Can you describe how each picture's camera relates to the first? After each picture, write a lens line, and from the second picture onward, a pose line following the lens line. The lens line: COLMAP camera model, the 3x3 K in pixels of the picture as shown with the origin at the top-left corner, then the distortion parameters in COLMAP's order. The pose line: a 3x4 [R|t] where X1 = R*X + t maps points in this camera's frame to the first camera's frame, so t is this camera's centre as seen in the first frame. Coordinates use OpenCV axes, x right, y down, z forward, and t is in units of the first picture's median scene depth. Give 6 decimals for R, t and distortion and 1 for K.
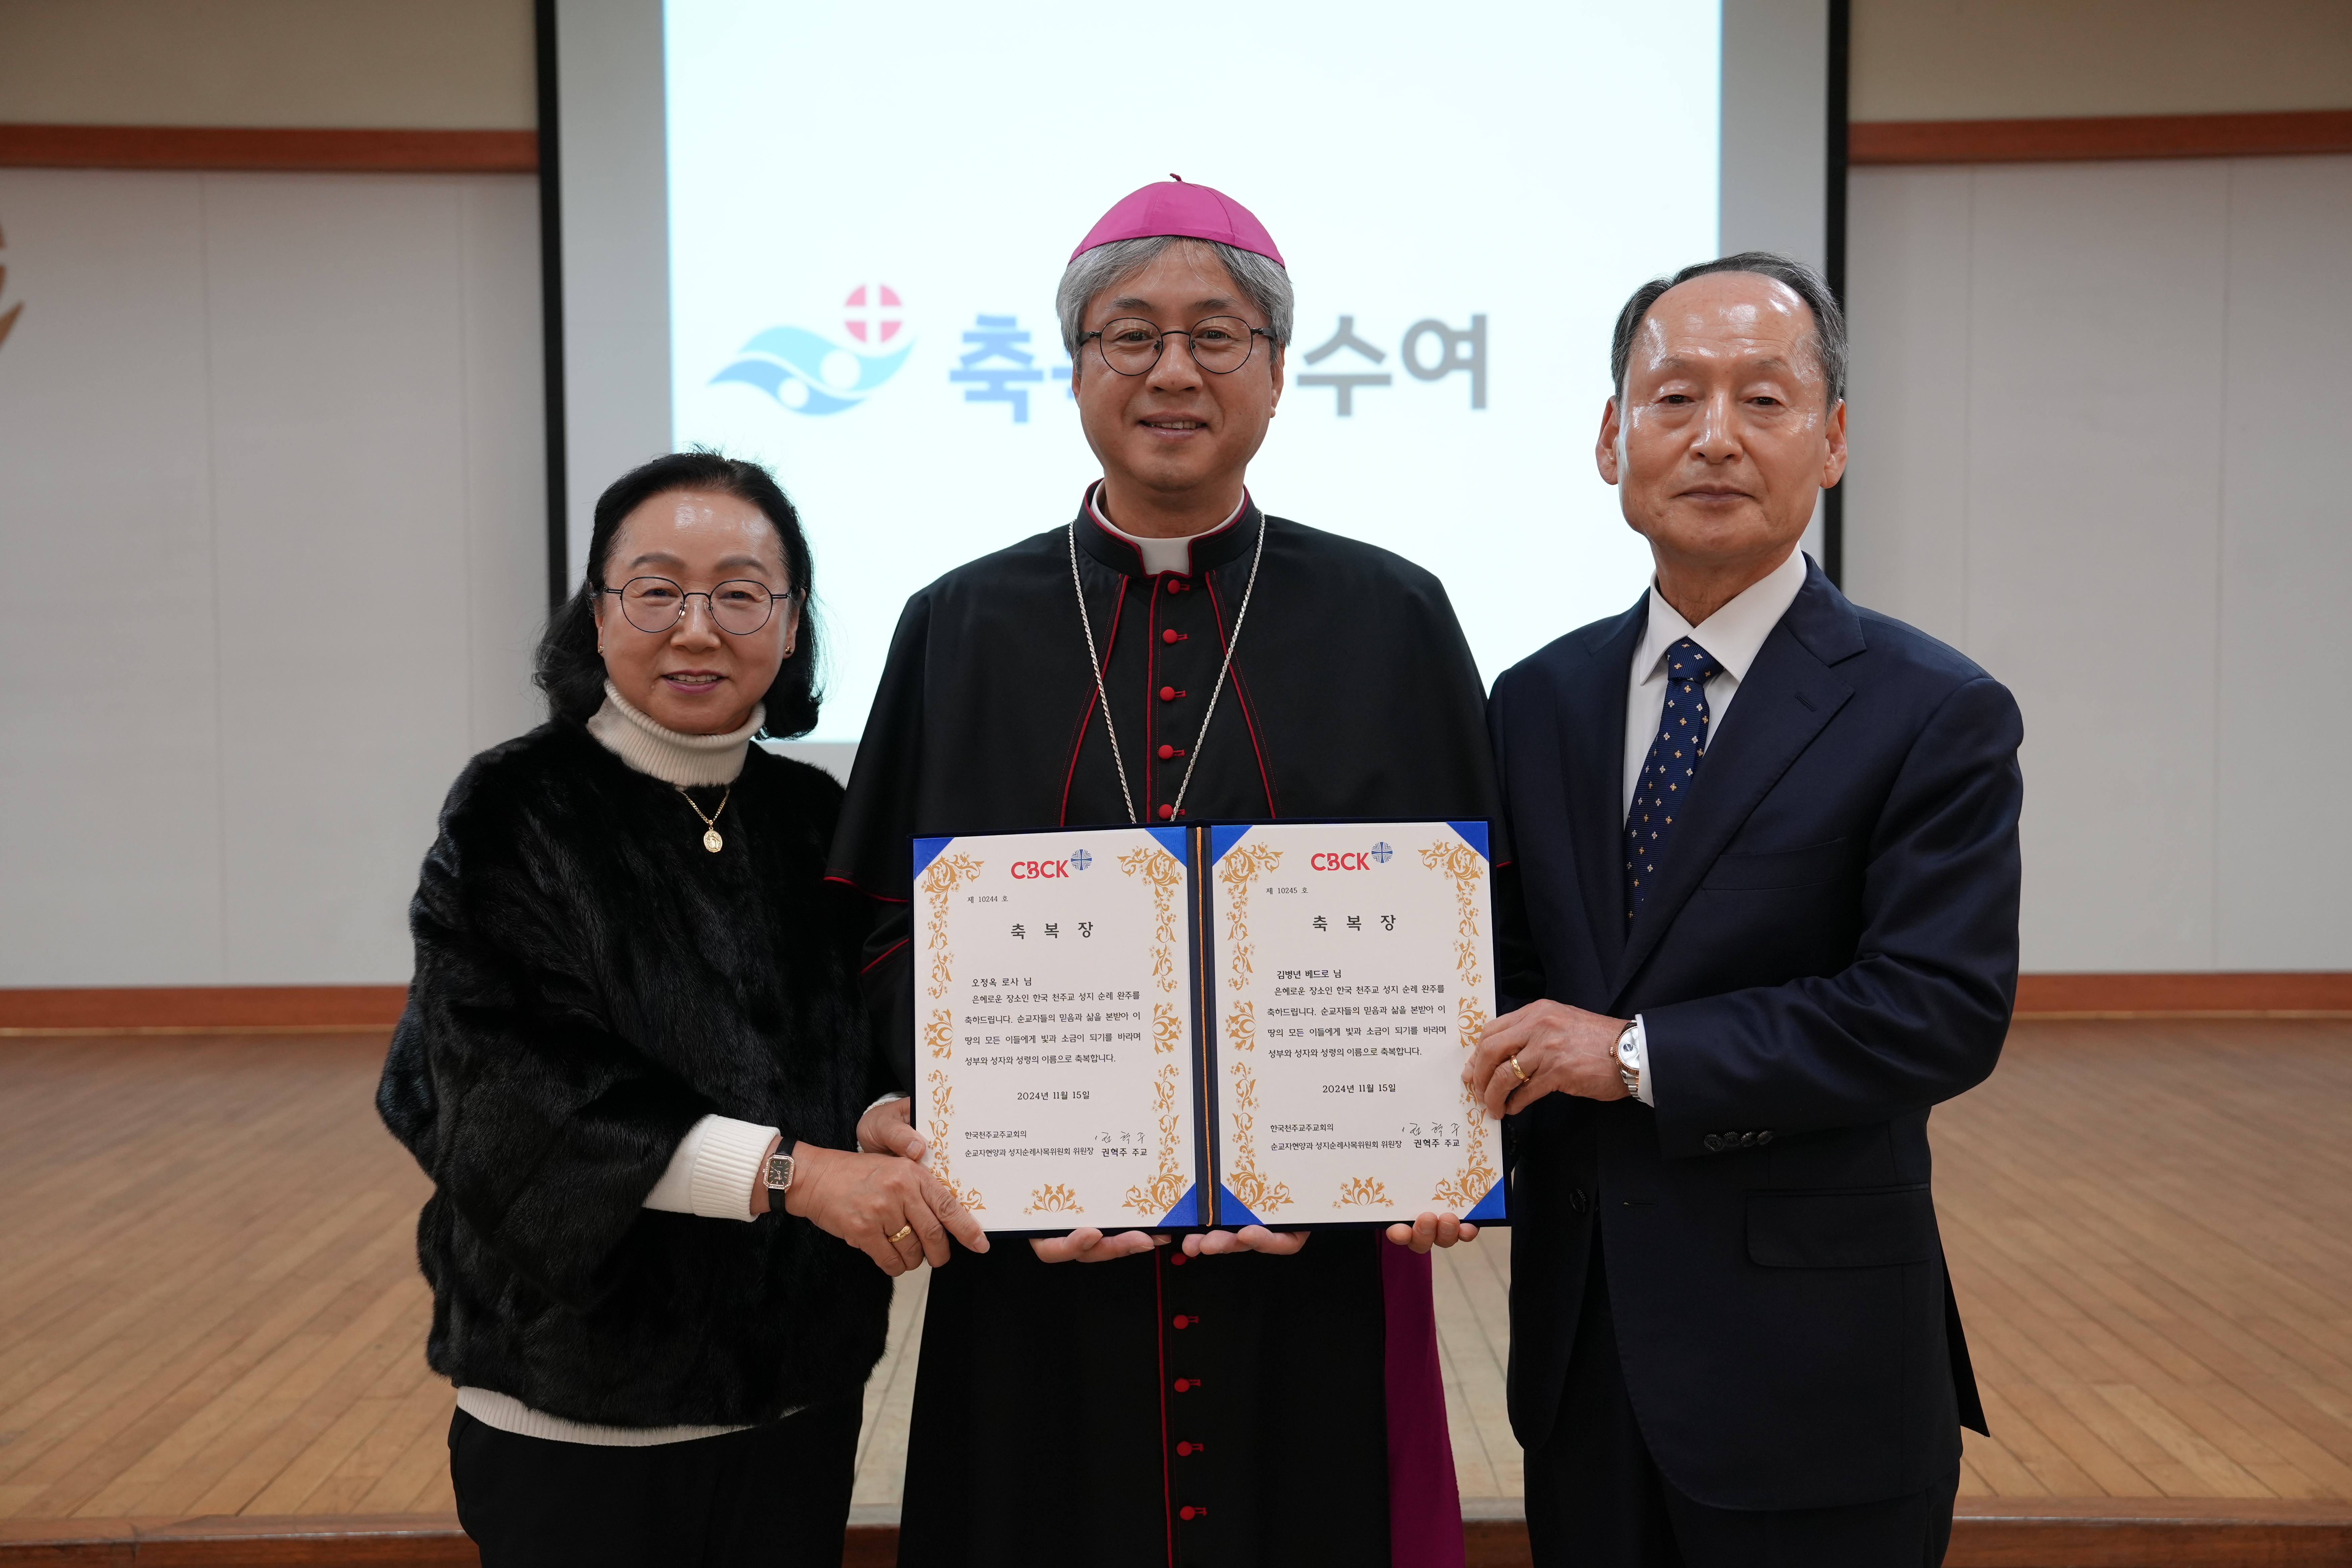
lens RADIAL K [[2664.8, 0, 1166.4], [0, 2664.8, 793.5], [0, 0, 1]] dist [0.096024, 0.000000]
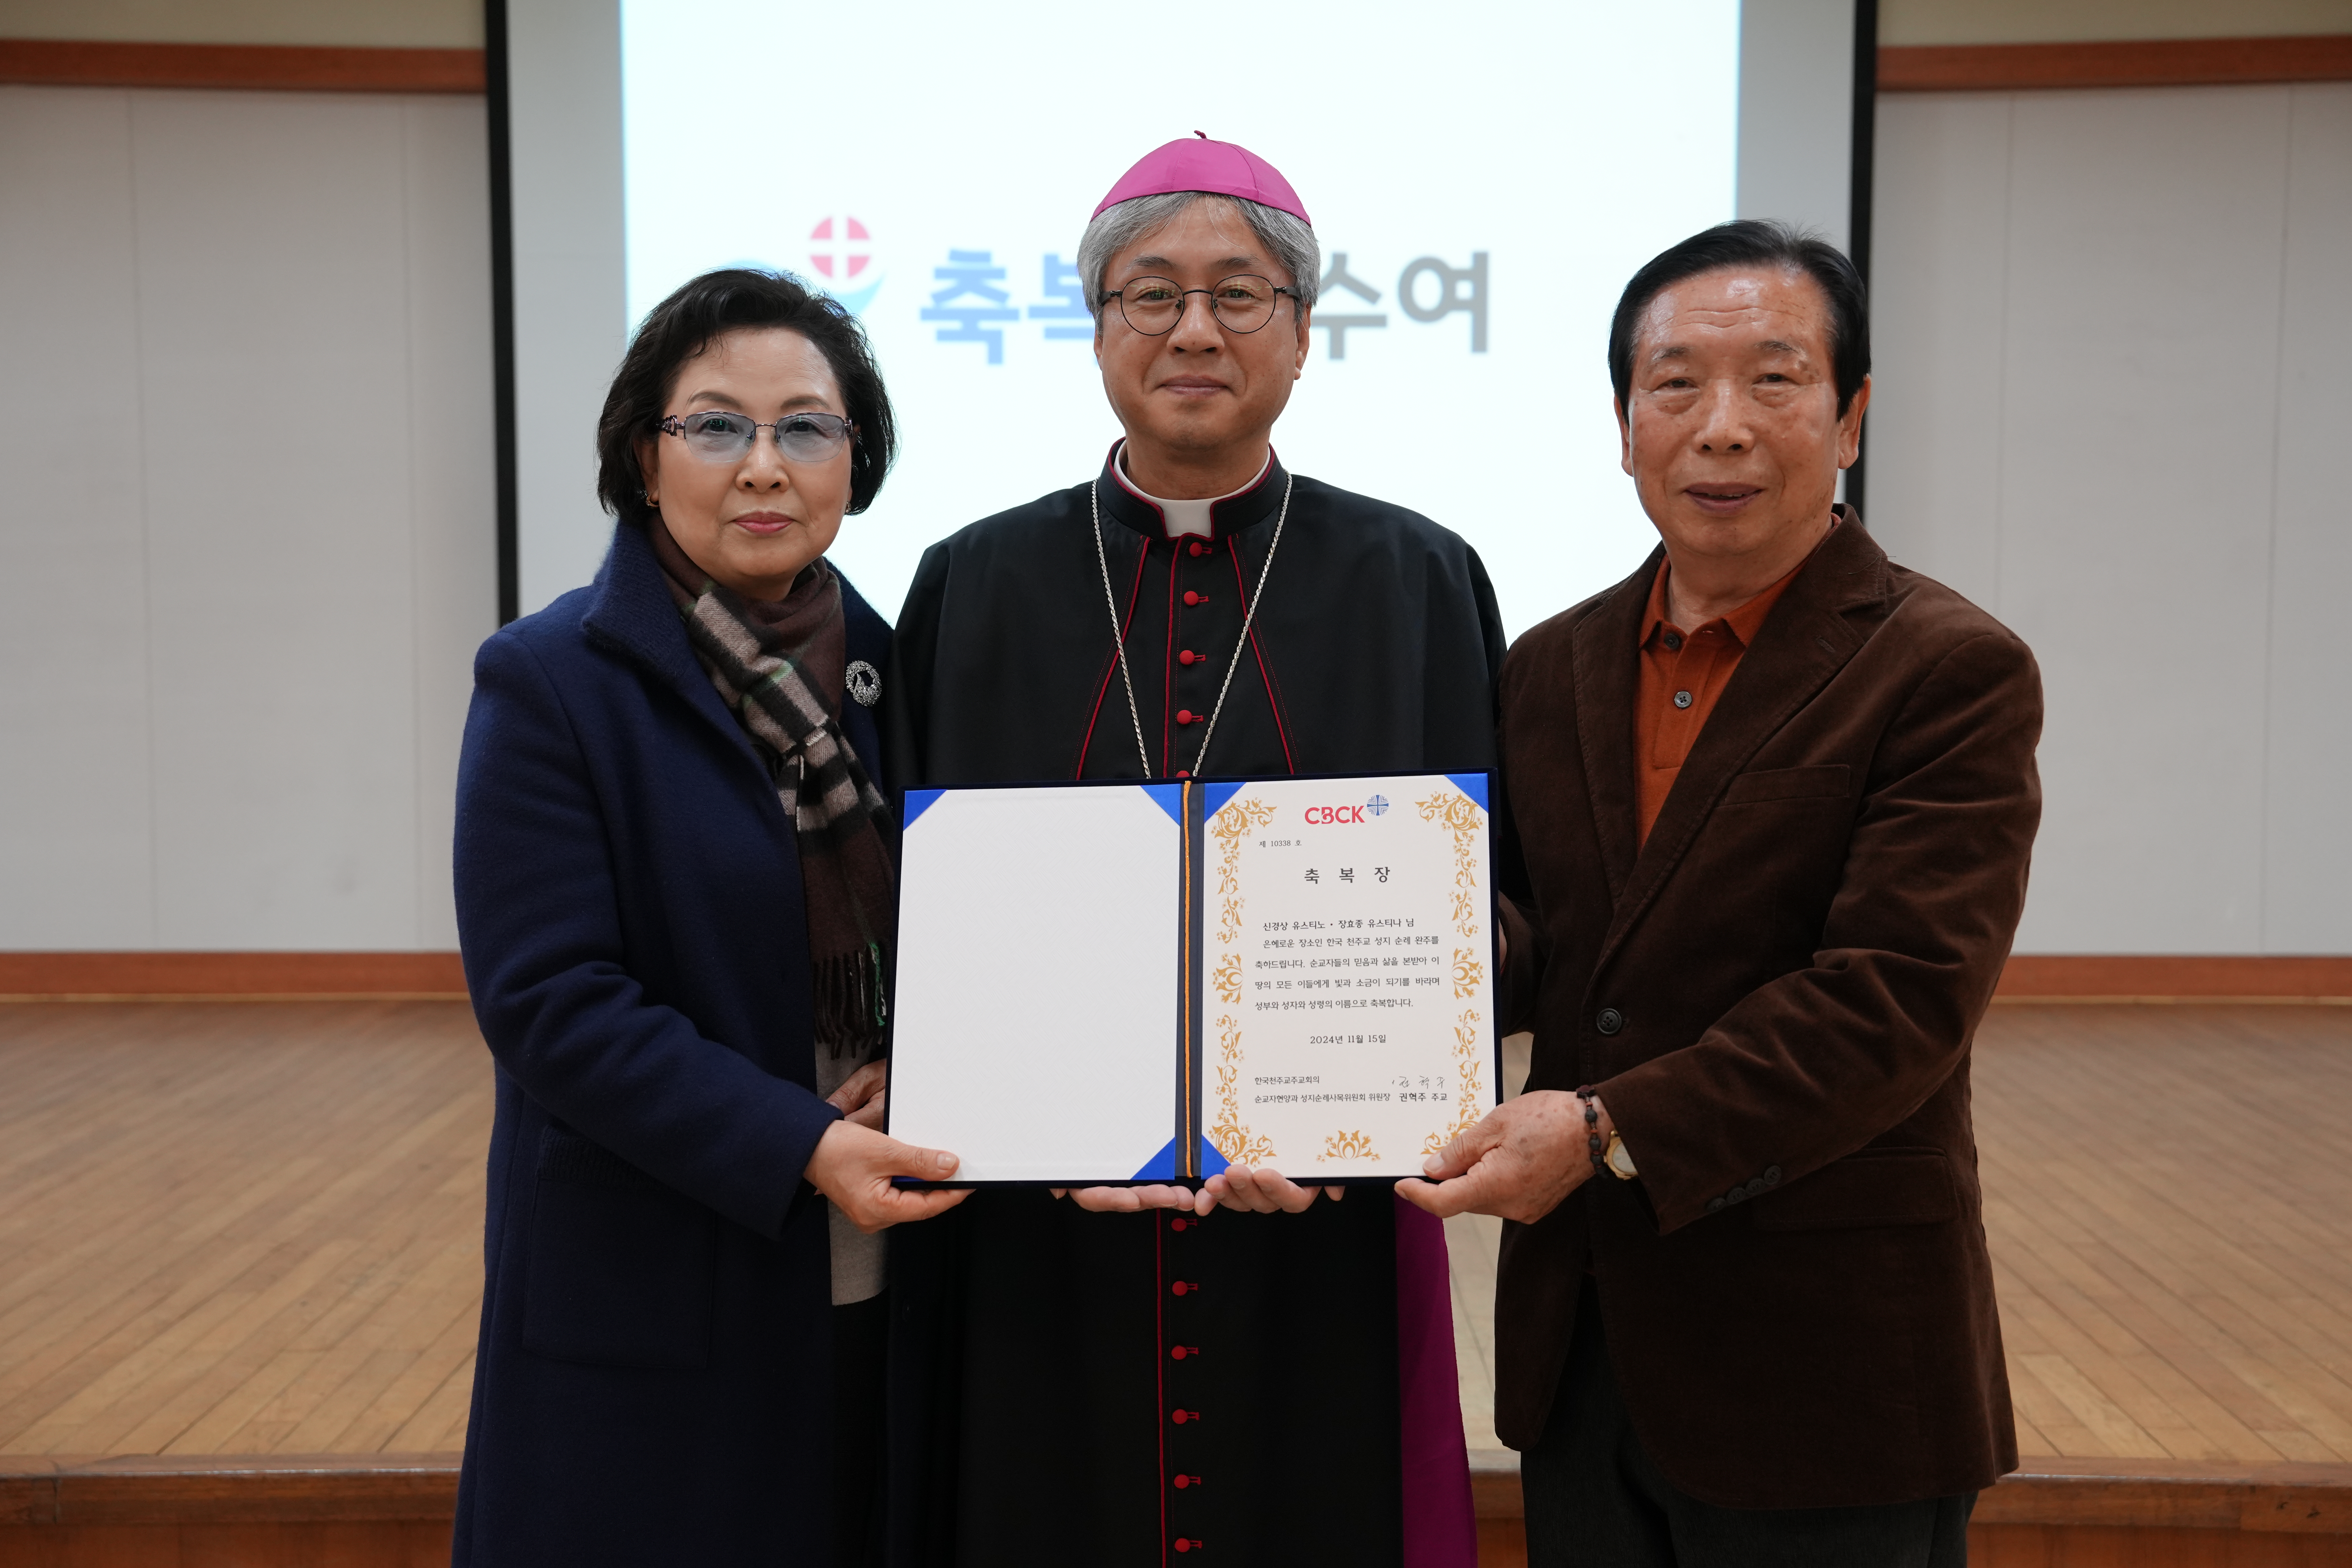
lens RADIAL K [[3009.5, 0, 1176.8], [0, 3009.5, 815.5], [0, 0, 1]] dist [0.153475, 0.000000]
pose [[0.999825, 0.008497, -0.016684, 0.040730], [-0.008201, 0.999809, 0.017752, 0.002282], [0.016832, -0.017612, 0.999703, -0.102925]]
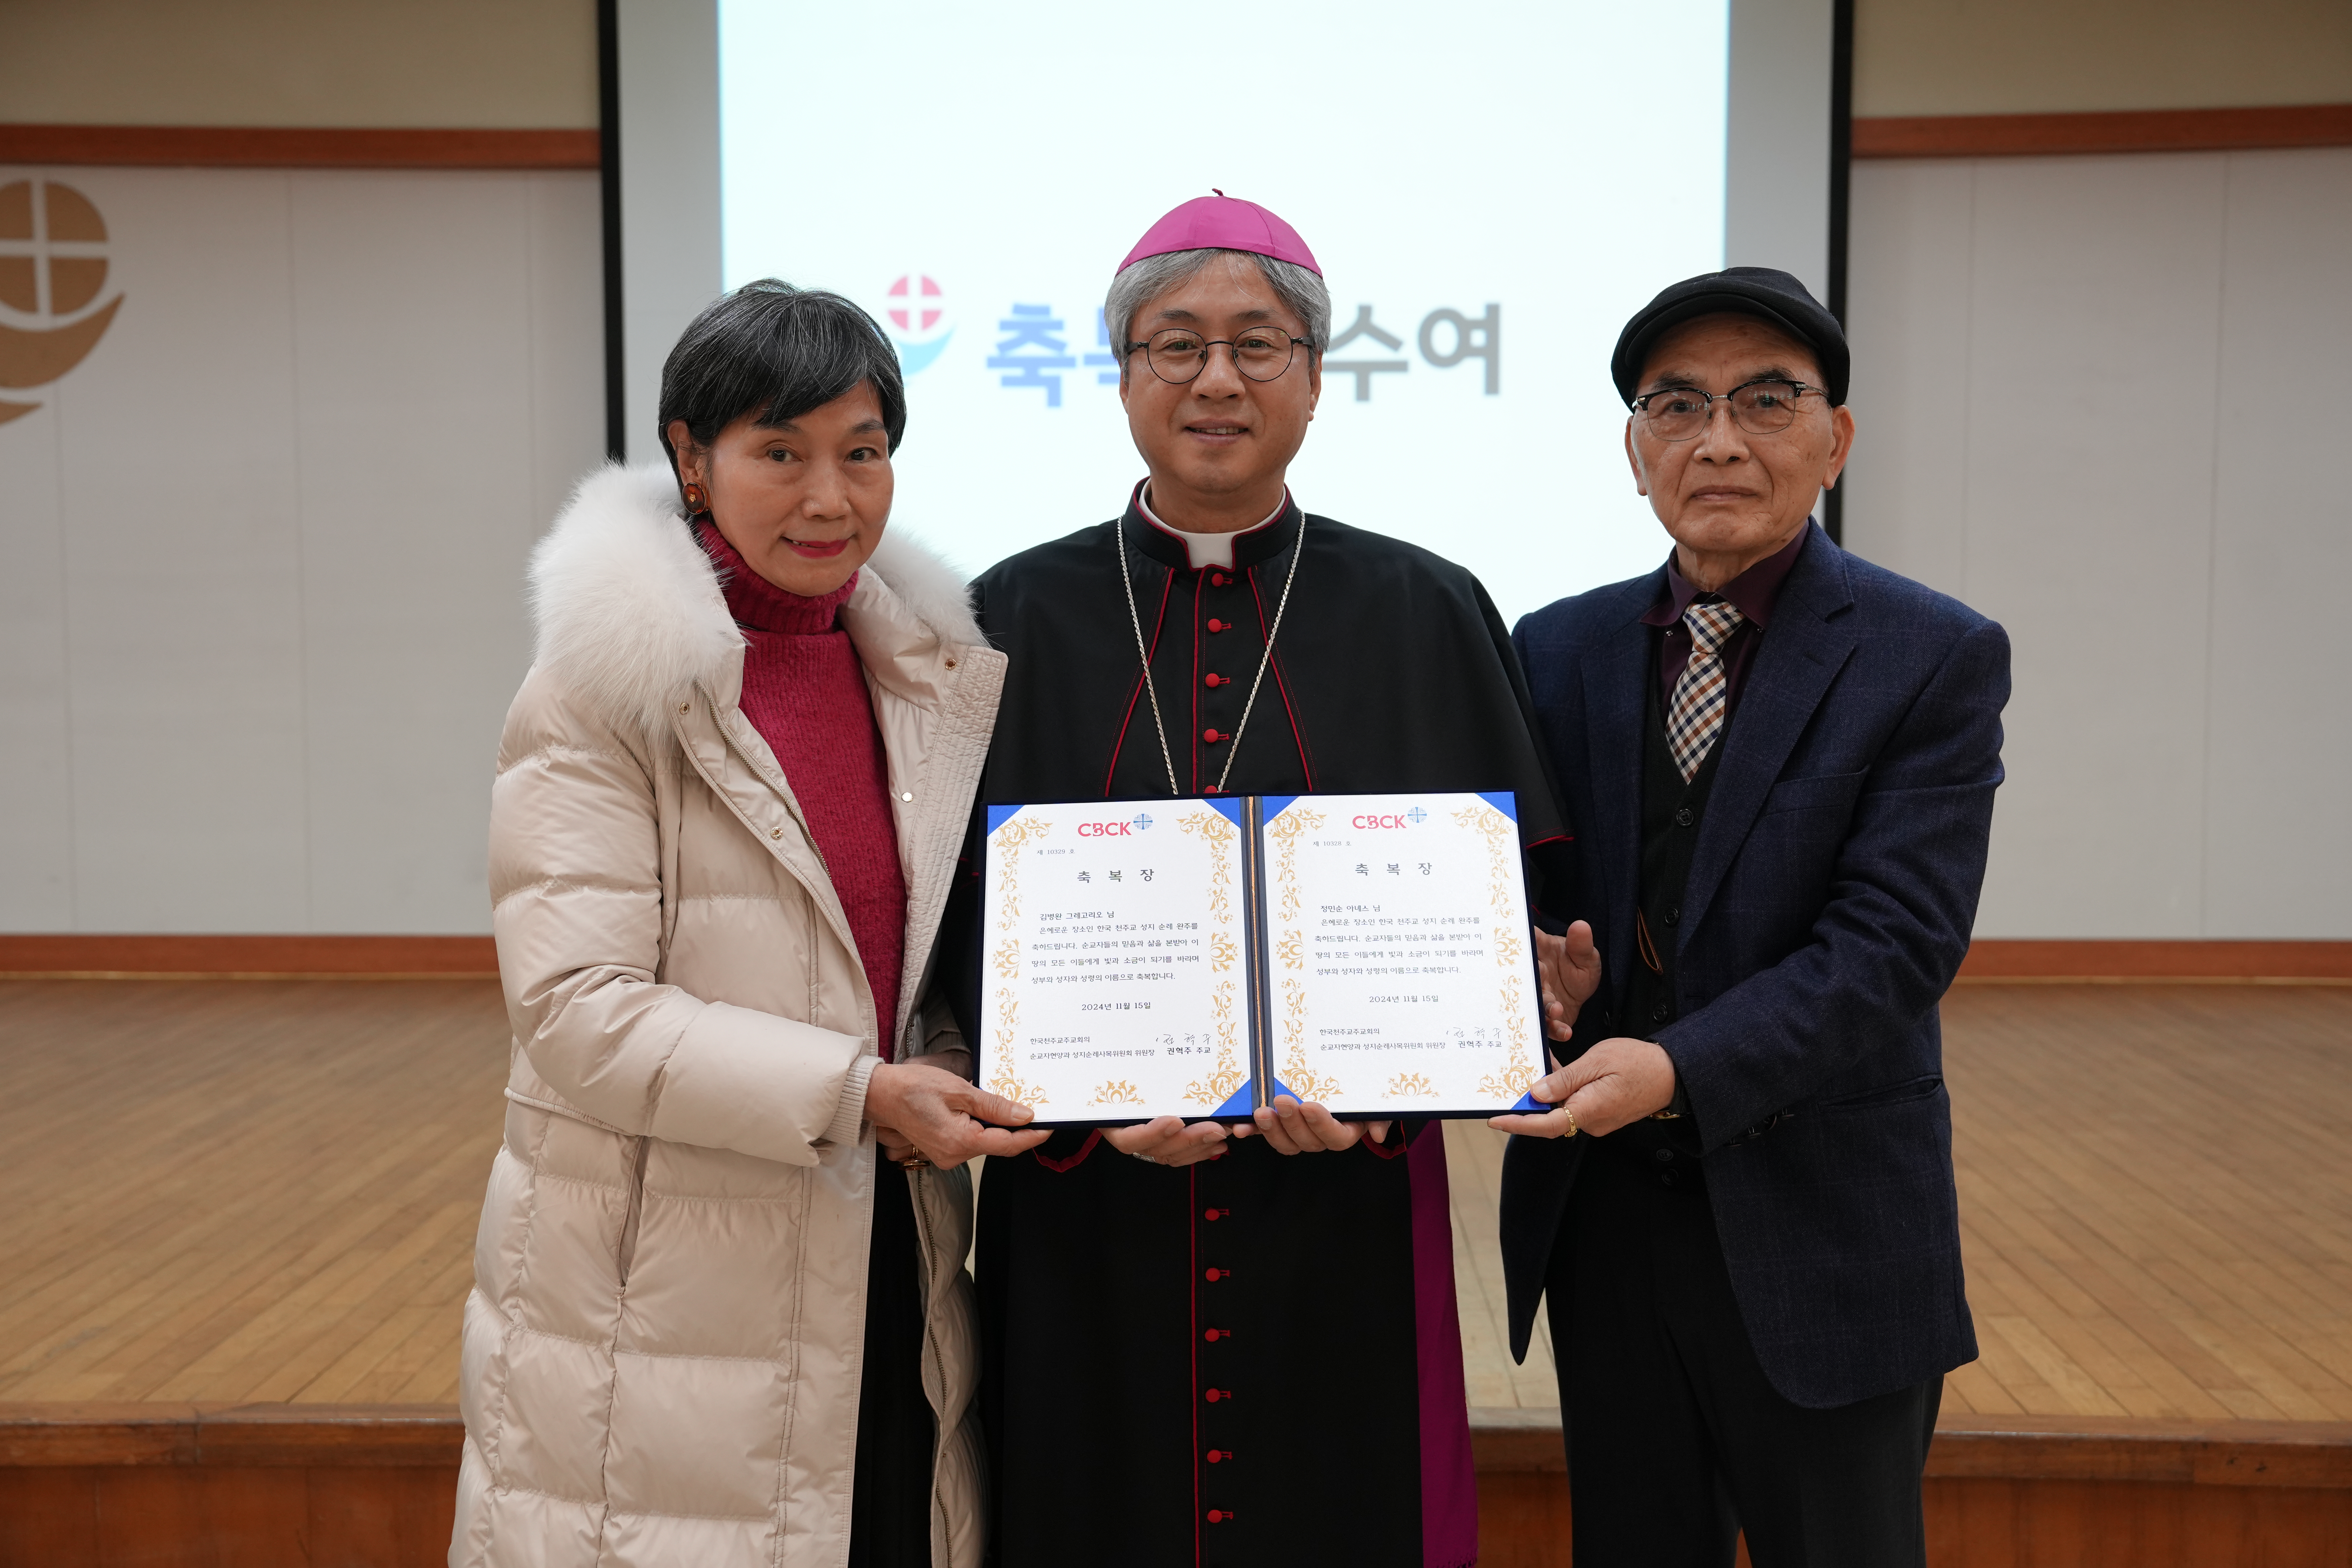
lens RADIAL K [[2664.8, 0, 1166.2], [0, 2664.8, 799.9], [0, 0, 1]] dist [0.096024, 0.000000]
pose [[0.999167, 0.007593, -0.040104, 0.045912], [-0.006920, 0.999833, 0.016886, -0.003249], [0.040225, -0.016594, 0.999053, -0.071118]]
